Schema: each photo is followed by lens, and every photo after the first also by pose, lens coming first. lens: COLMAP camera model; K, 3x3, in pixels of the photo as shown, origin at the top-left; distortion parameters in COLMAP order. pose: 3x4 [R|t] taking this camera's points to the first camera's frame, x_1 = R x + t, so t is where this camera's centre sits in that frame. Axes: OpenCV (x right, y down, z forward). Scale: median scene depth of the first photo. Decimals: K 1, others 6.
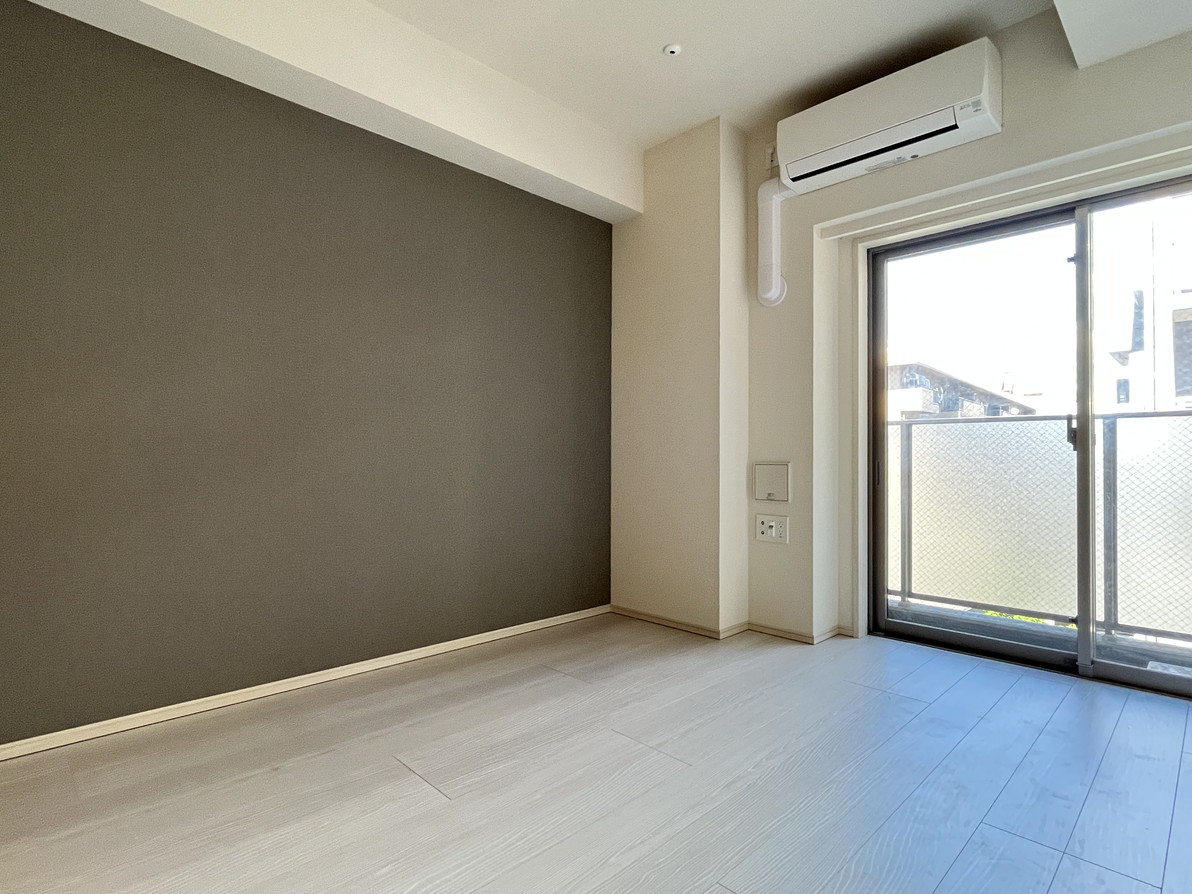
lens RADIAL K [[627.2, 0, 592.4], [0, 627.2, 448.1], [0, 0, 1]] dist [-0.004170, 0.001180]
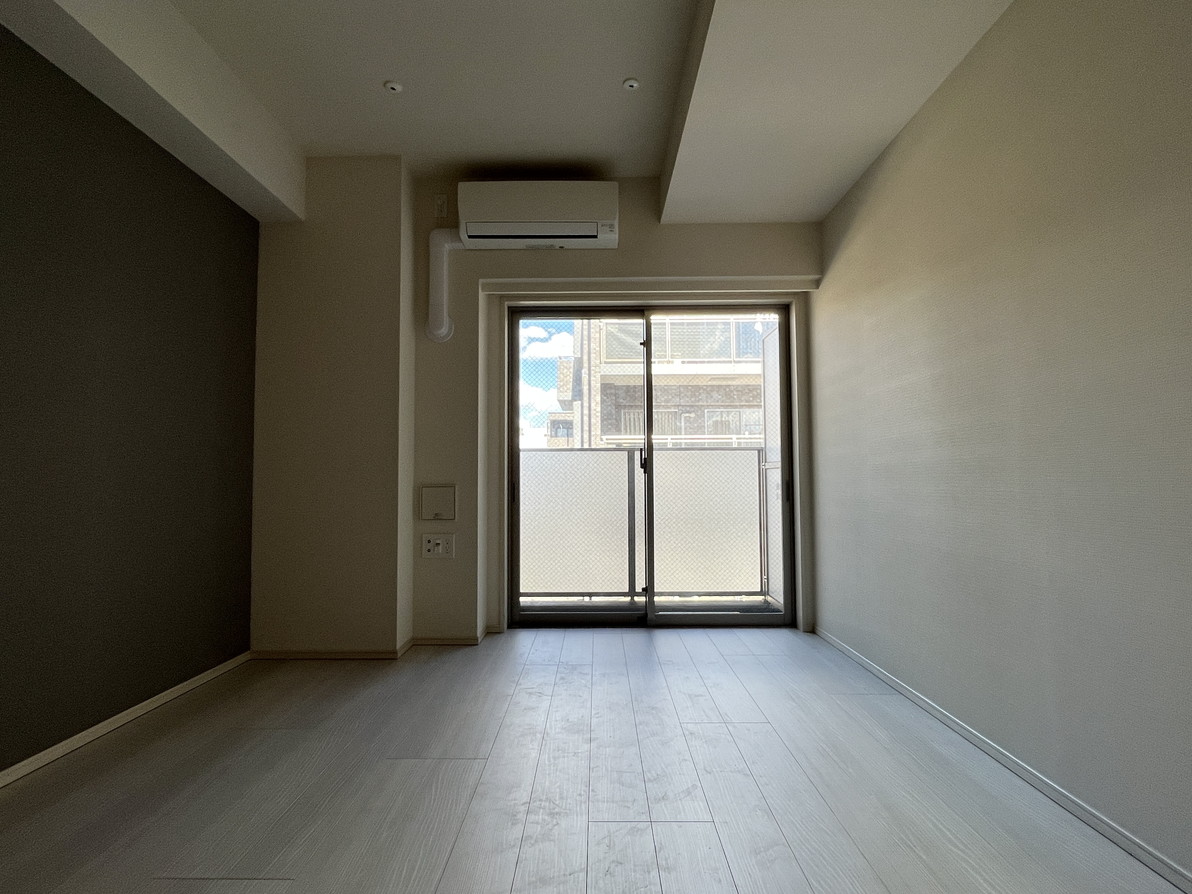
lens RADIAL K [[627.2, 0, 596.3], [0, 627.2, 448.1], [0, 0, 1]] dist [-0.004170, 0.001180]
pose [[0.695556, 0.027002, 0.717964, -0.314109], [-0.001619, 0.999350, -0.036017, -0.002035], [-0.718470, 0.023889, 0.695148, 0.046490]]
